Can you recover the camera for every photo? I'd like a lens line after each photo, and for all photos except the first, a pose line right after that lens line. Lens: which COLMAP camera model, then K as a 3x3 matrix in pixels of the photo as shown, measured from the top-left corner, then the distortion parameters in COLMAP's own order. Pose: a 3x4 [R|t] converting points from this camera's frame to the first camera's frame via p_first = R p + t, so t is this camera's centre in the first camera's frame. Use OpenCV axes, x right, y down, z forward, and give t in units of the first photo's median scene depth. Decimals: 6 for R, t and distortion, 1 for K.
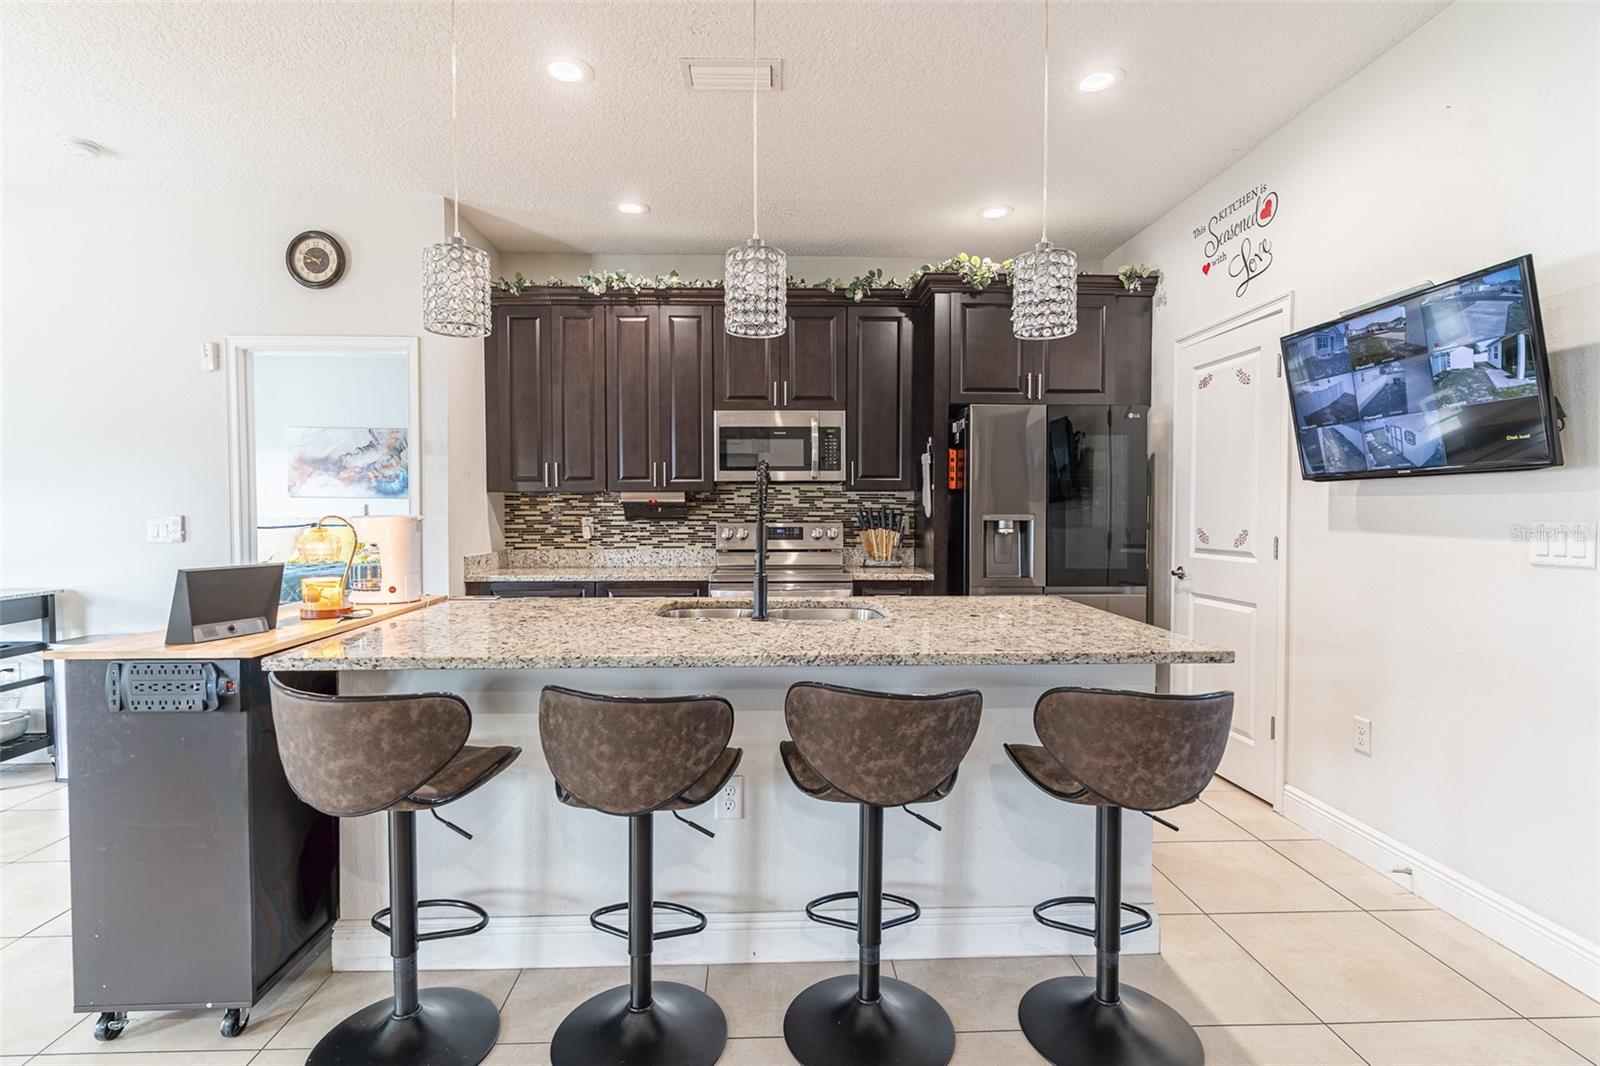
lens RADIAL K [[768.2, 0, 792.6], [0, 768.2, 528.0], [0, 0, 1]] dist [0.004106, -0.002363]
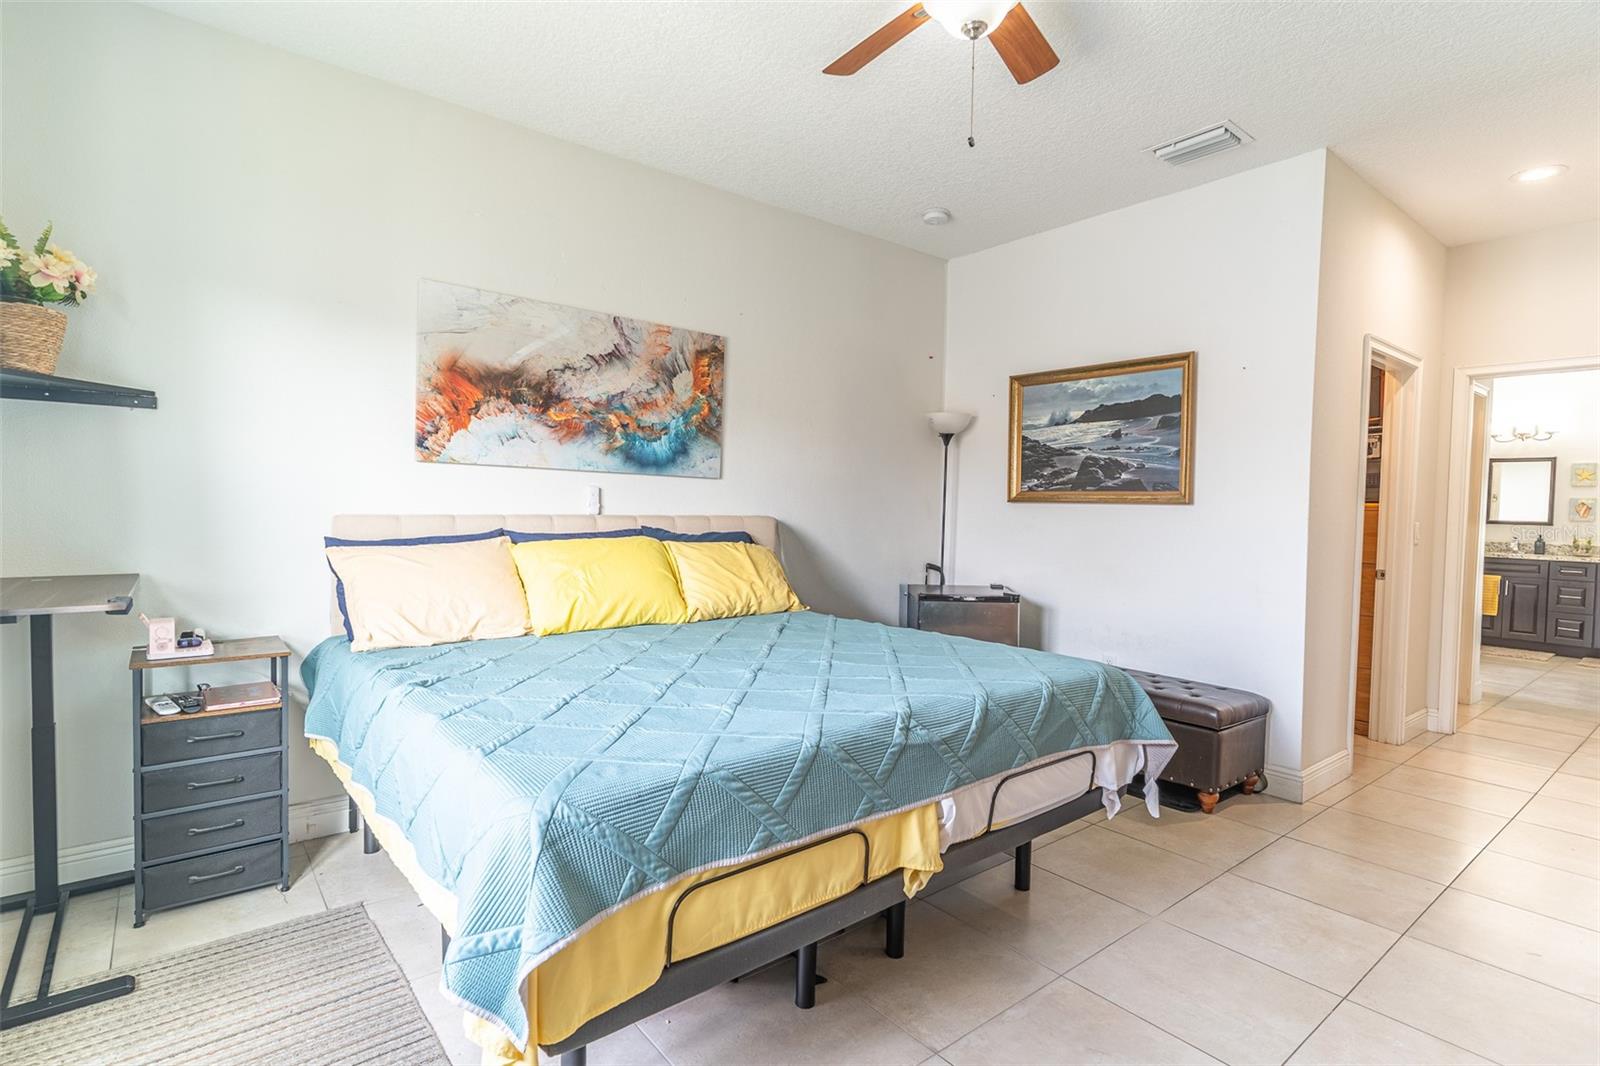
lens RADIAL K [[803.4, 0, 790.5], [0, 803.4, 525.5], [0, 0, 1]] dist [0.000289, 0.001482]
pose [[0.802549, 0.001194, 0.596585, -1.515952], [-0.007839, 0.999933, 0.008544, -0.026705], [-0.596535, -0.011533, 0.802504, 1.152178]]
